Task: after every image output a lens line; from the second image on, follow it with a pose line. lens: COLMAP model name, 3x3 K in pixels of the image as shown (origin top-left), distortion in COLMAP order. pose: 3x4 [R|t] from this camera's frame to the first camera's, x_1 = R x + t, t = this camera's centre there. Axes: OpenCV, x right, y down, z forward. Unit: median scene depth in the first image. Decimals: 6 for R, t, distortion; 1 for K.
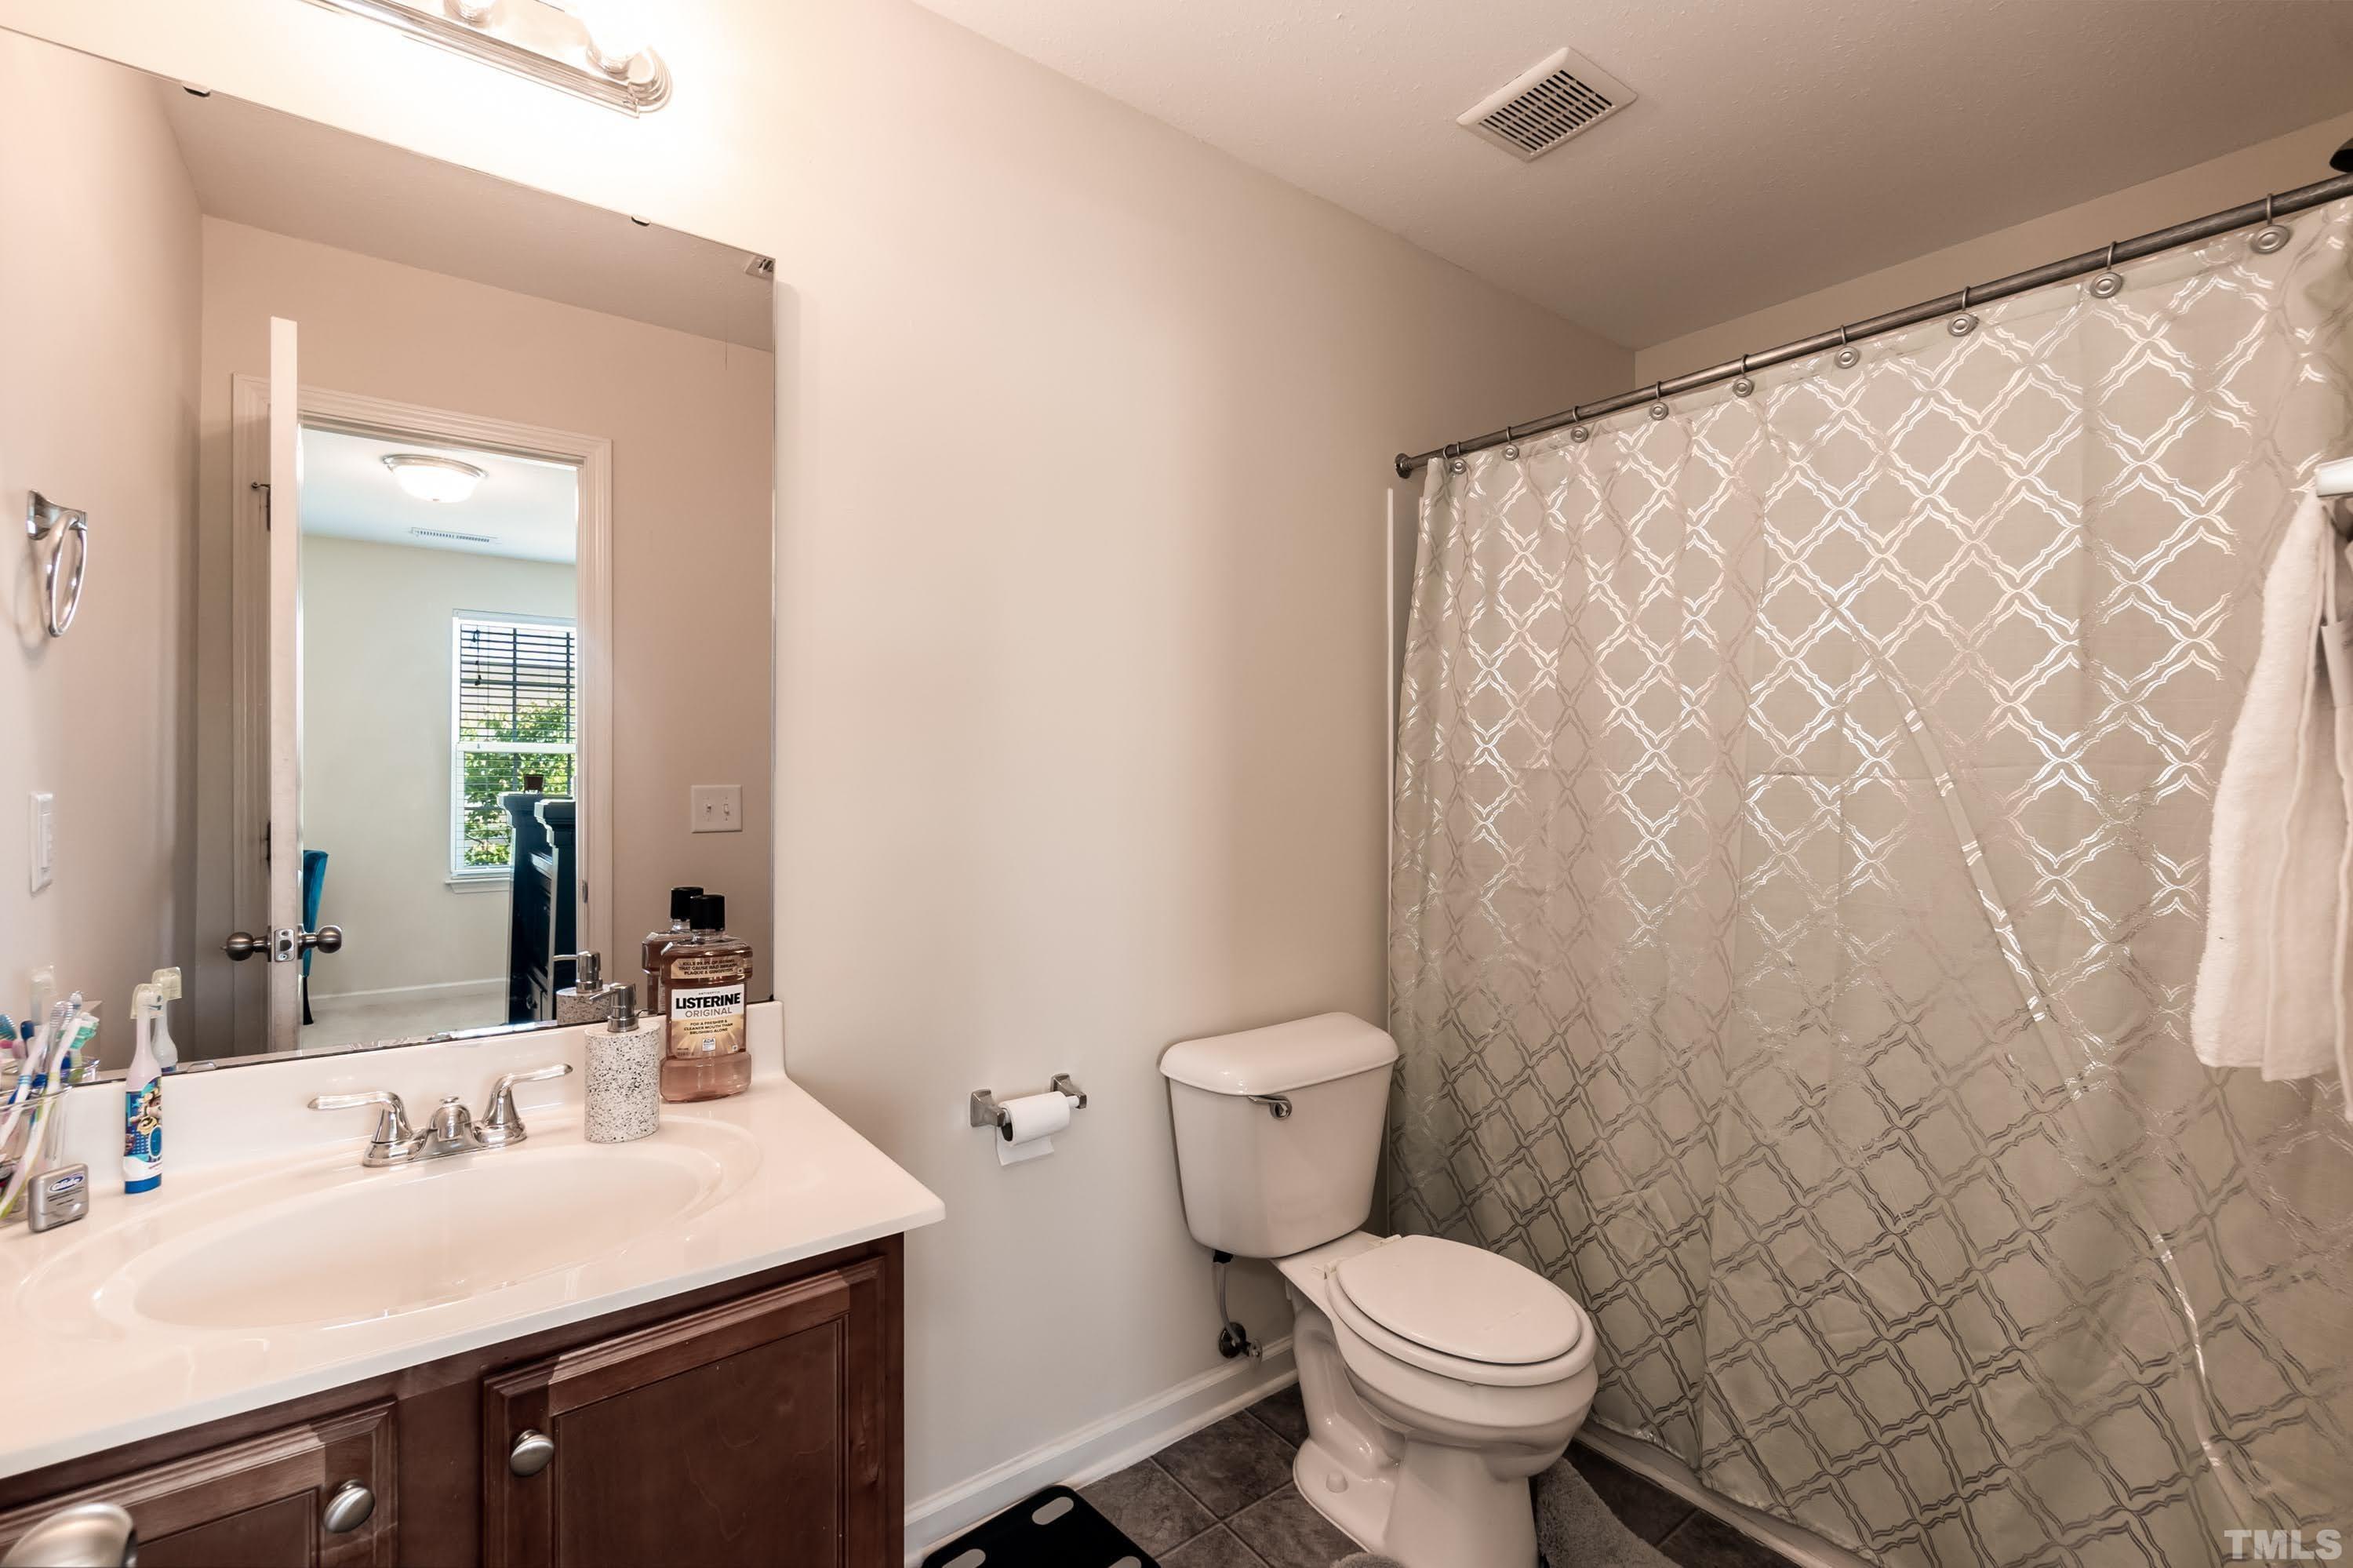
lens RADIAL K [[1015.3, 0, 1182.1], [0, 1015.3, 777.6], [0, 0, 1]] dist [-0.000313, -0.000374]
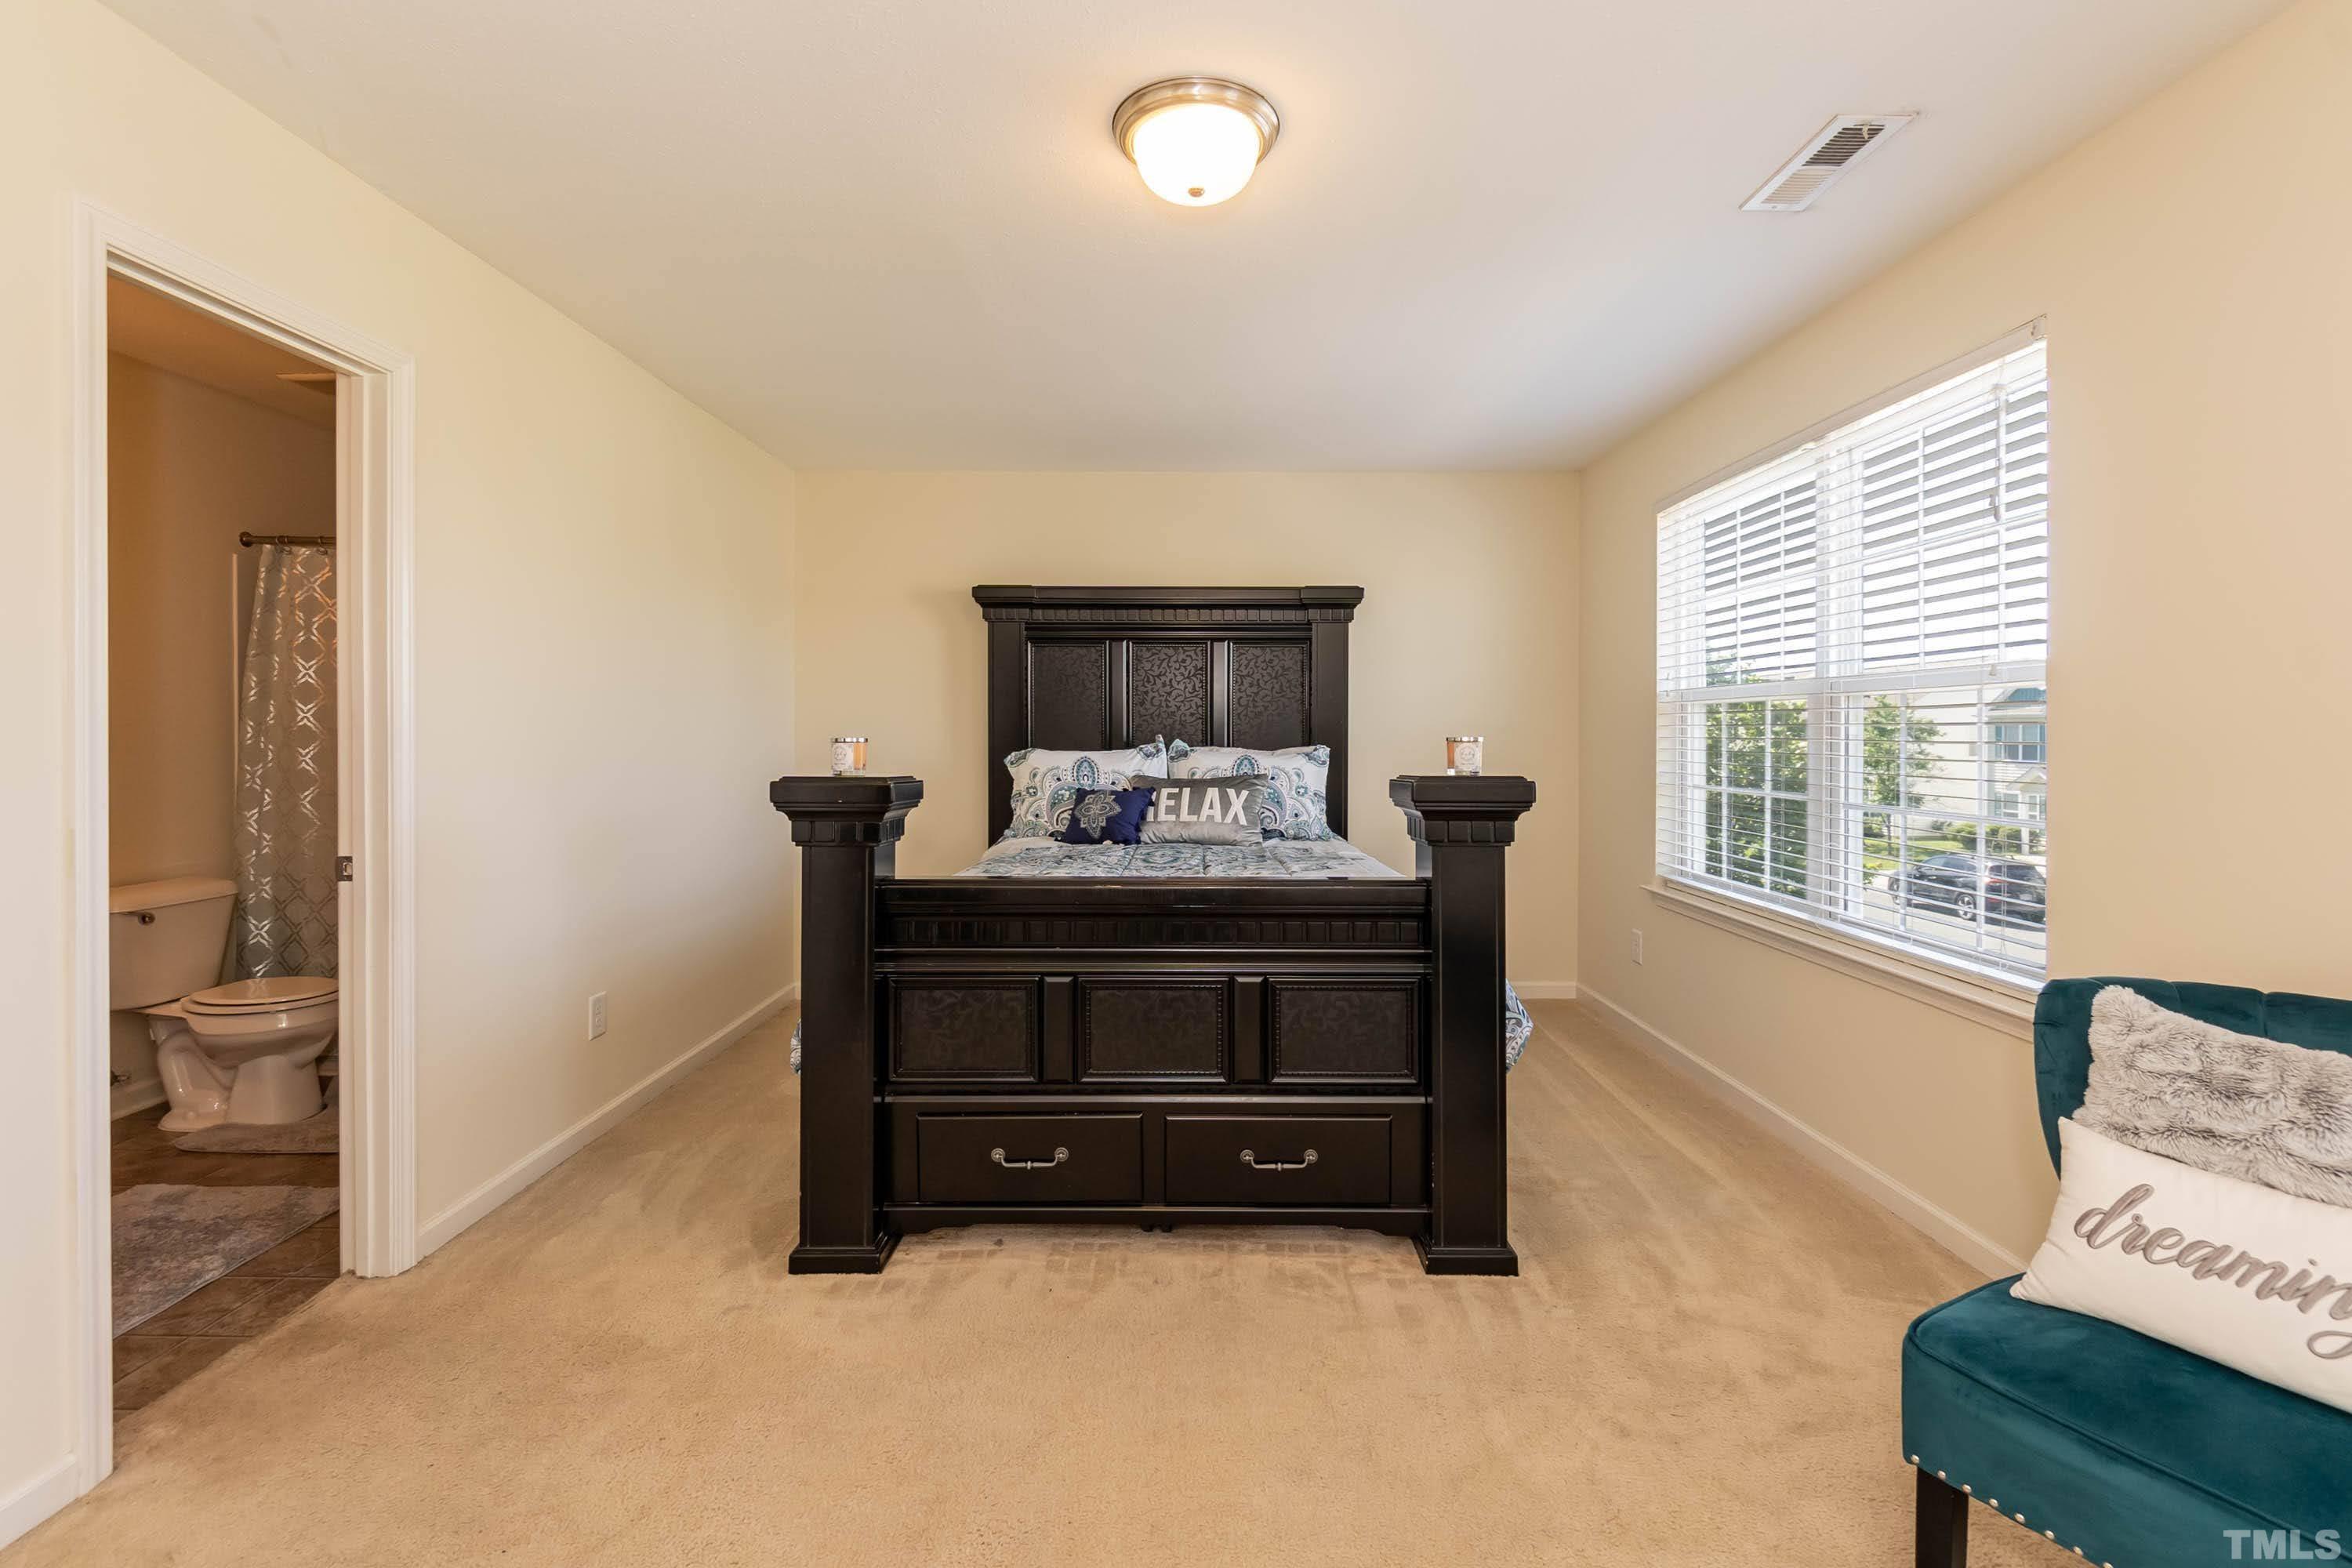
lens RADIAL K [[1025.3, 0, 1171.7], [0, 1025.3, 749.8], [0, 0, 1]] dist [-0.000277, -0.000023]
pose [[0.613859, -0.005096, 0.789399, -0.179692], [-0.006966, 0.999905, 0.011872, -0.002034], [-0.789385, -0.012787, 0.613765, -1.258187]]
